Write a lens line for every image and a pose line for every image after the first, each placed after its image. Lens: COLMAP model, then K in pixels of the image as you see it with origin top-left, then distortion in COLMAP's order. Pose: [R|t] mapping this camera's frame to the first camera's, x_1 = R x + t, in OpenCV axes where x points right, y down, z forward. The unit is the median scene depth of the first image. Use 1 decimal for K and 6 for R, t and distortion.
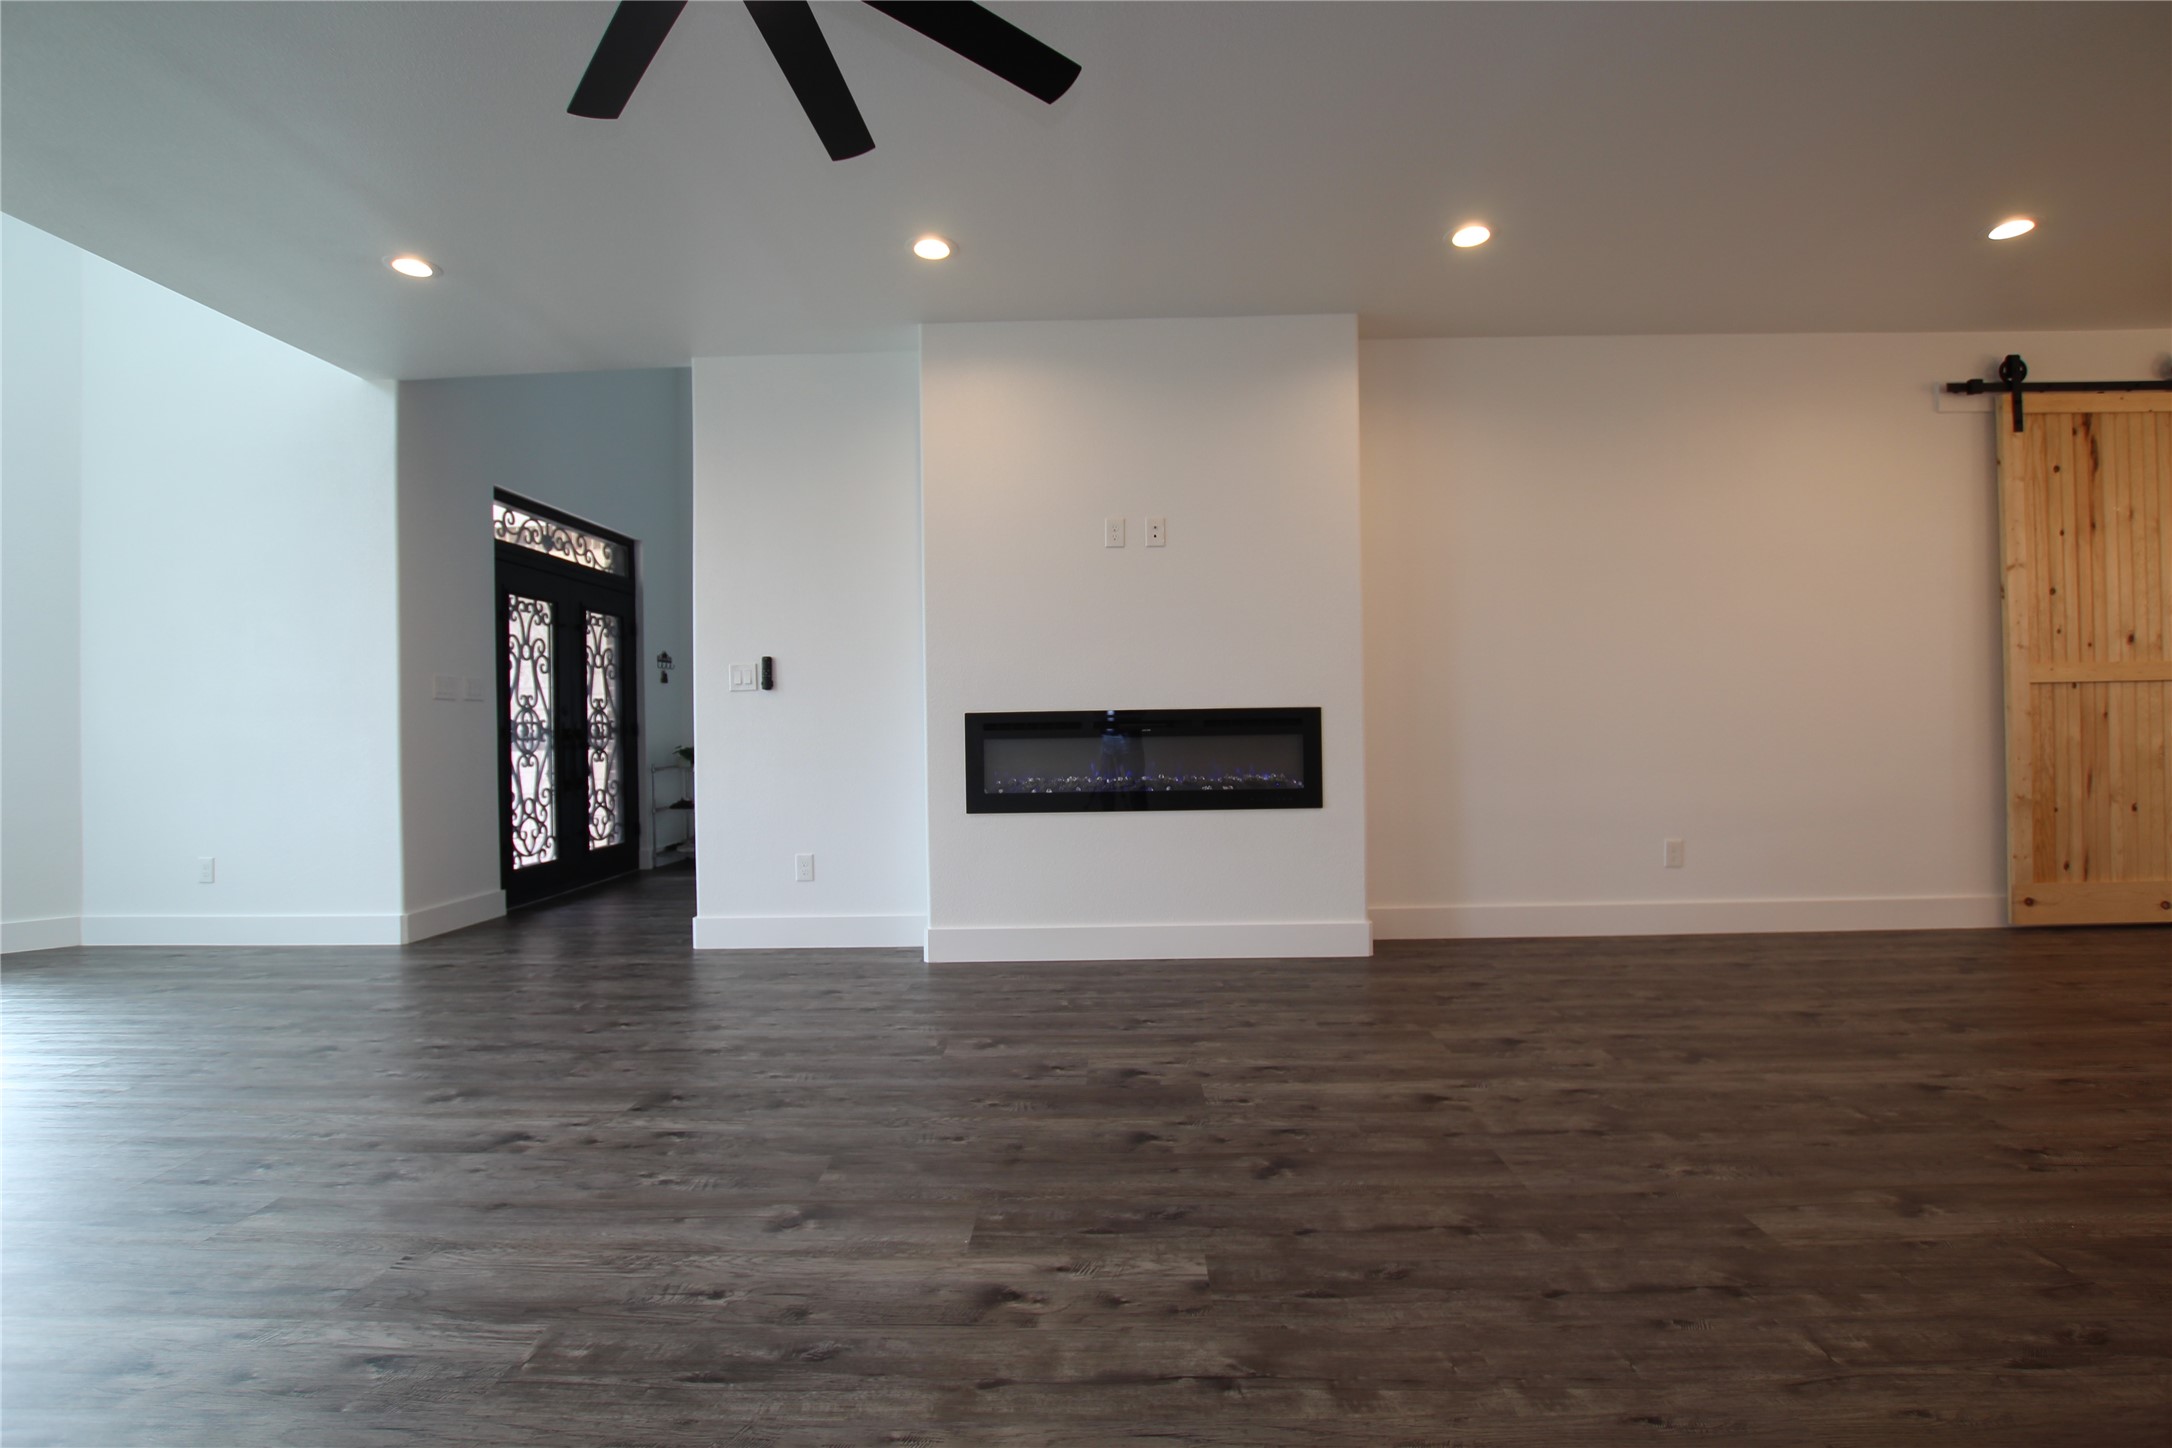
lens RADIAL K [[1035.2, 0, 1152.8], [0, 1035.2, 727.5], [0, 0, 1]] dist [-0.026925, 0.000265]
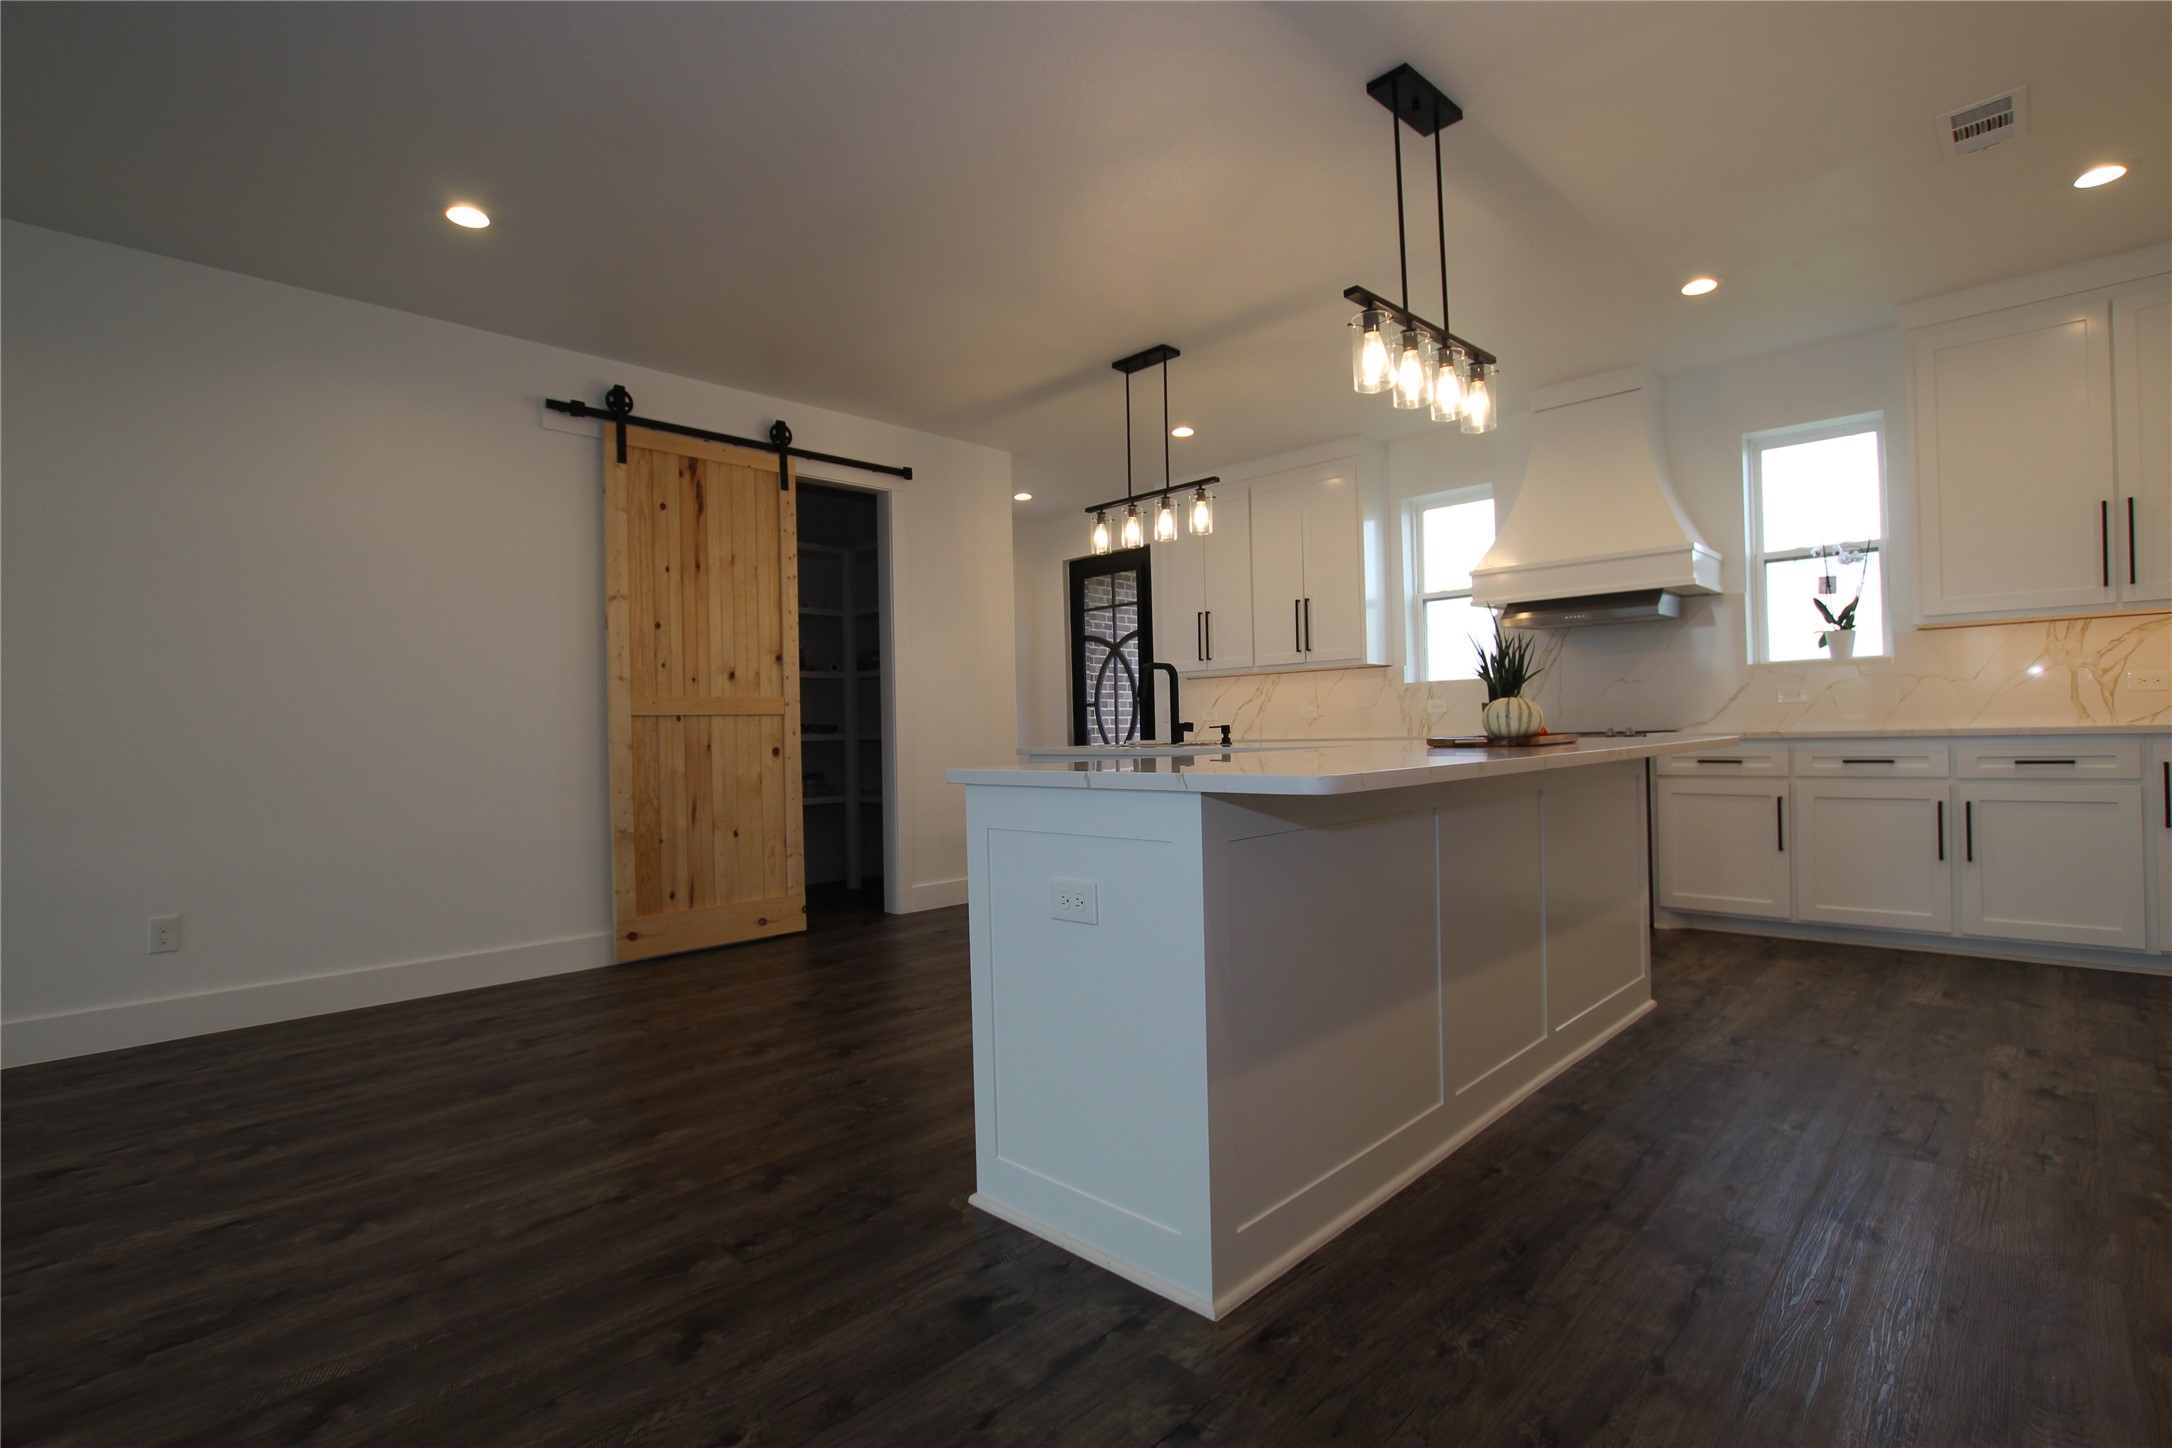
lens RADIAL K [[1013.1, 0, 1091.5], [0, 1013.1, 729.5], [0, 0, 1]] dist [-0.027571, 0.004057]
pose [[0.676270, 0.003261, 0.736646, 0.439886], [0.011629, 0.999818, -0.015102, -0.010239], [-0.736562, 0.018779, 0.676110, -0.001591]]
